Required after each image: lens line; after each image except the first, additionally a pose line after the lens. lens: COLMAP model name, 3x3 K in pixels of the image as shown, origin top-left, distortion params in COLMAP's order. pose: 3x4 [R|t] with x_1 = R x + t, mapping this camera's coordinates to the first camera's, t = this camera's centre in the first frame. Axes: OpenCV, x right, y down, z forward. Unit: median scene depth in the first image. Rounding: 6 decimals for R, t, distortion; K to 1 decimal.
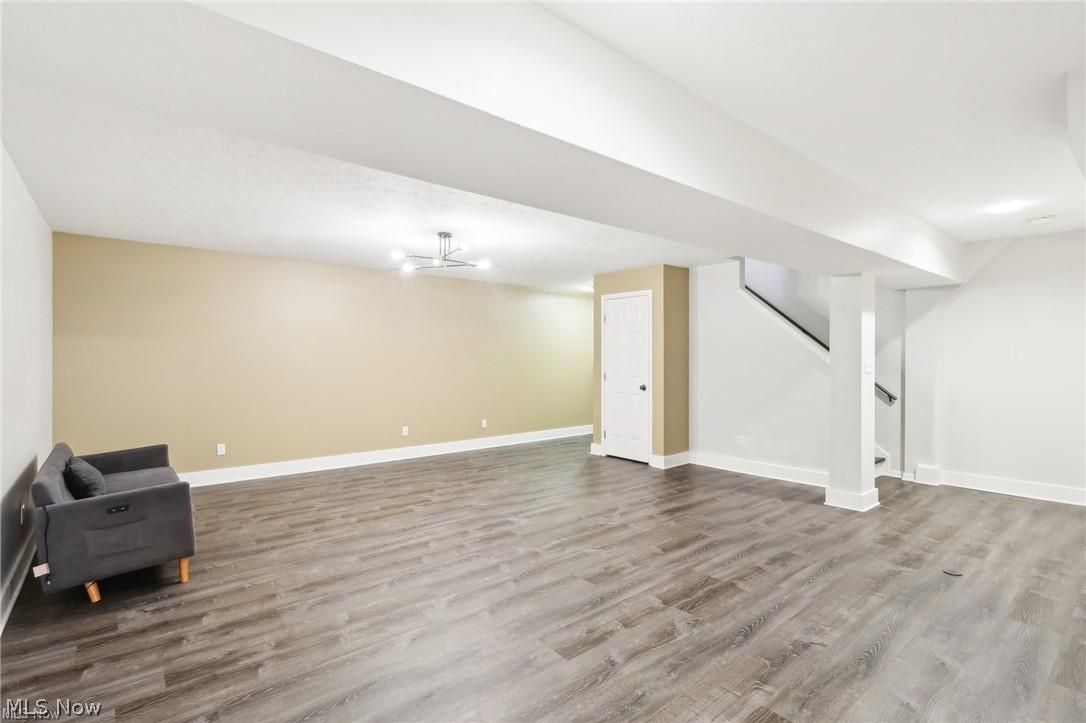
lens RADIAL K [[508.8, 0, 538.1], [0, 508.8, 367.4], [0, 0, 1]] dist [0.002456, 0.000369]
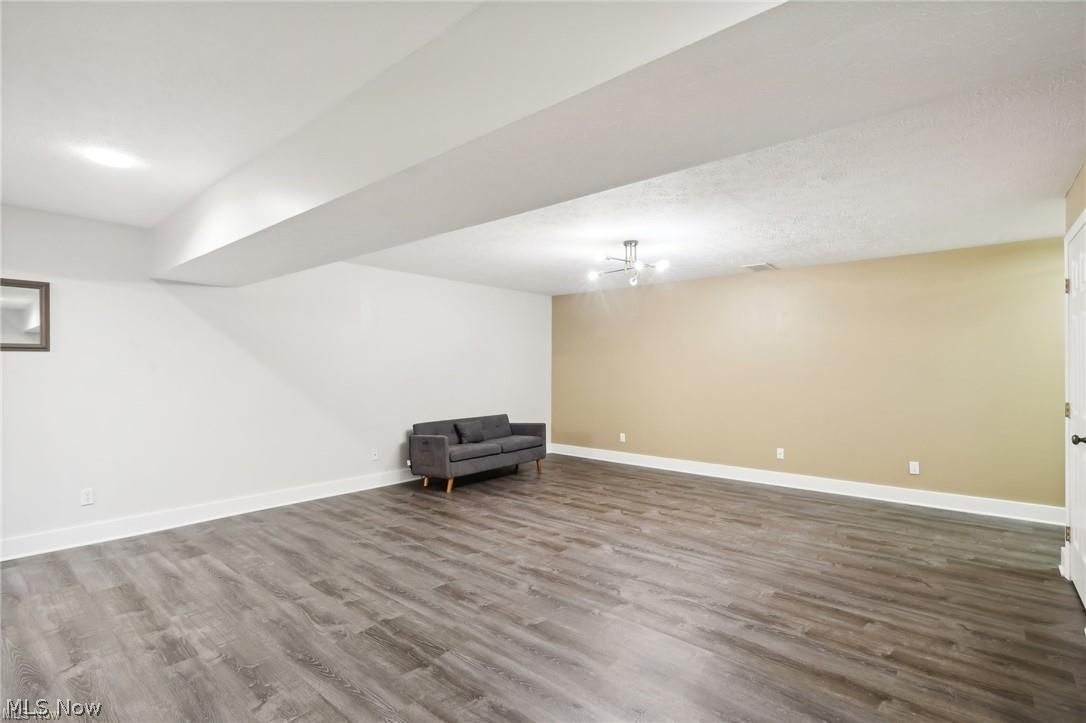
lens RADIAL K [[508.8, 0, 538.2], [0, 508.8, 355.7], [0, 0, 1]] dist [0.002456, 0.000369]
pose [[0.169271, -0.025645, -0.985236, 0.941269], [-0.018959, 0.999392, -0.029271, -0.010016], [0.985387, 0.023634, 0.168682, 0.832332]]
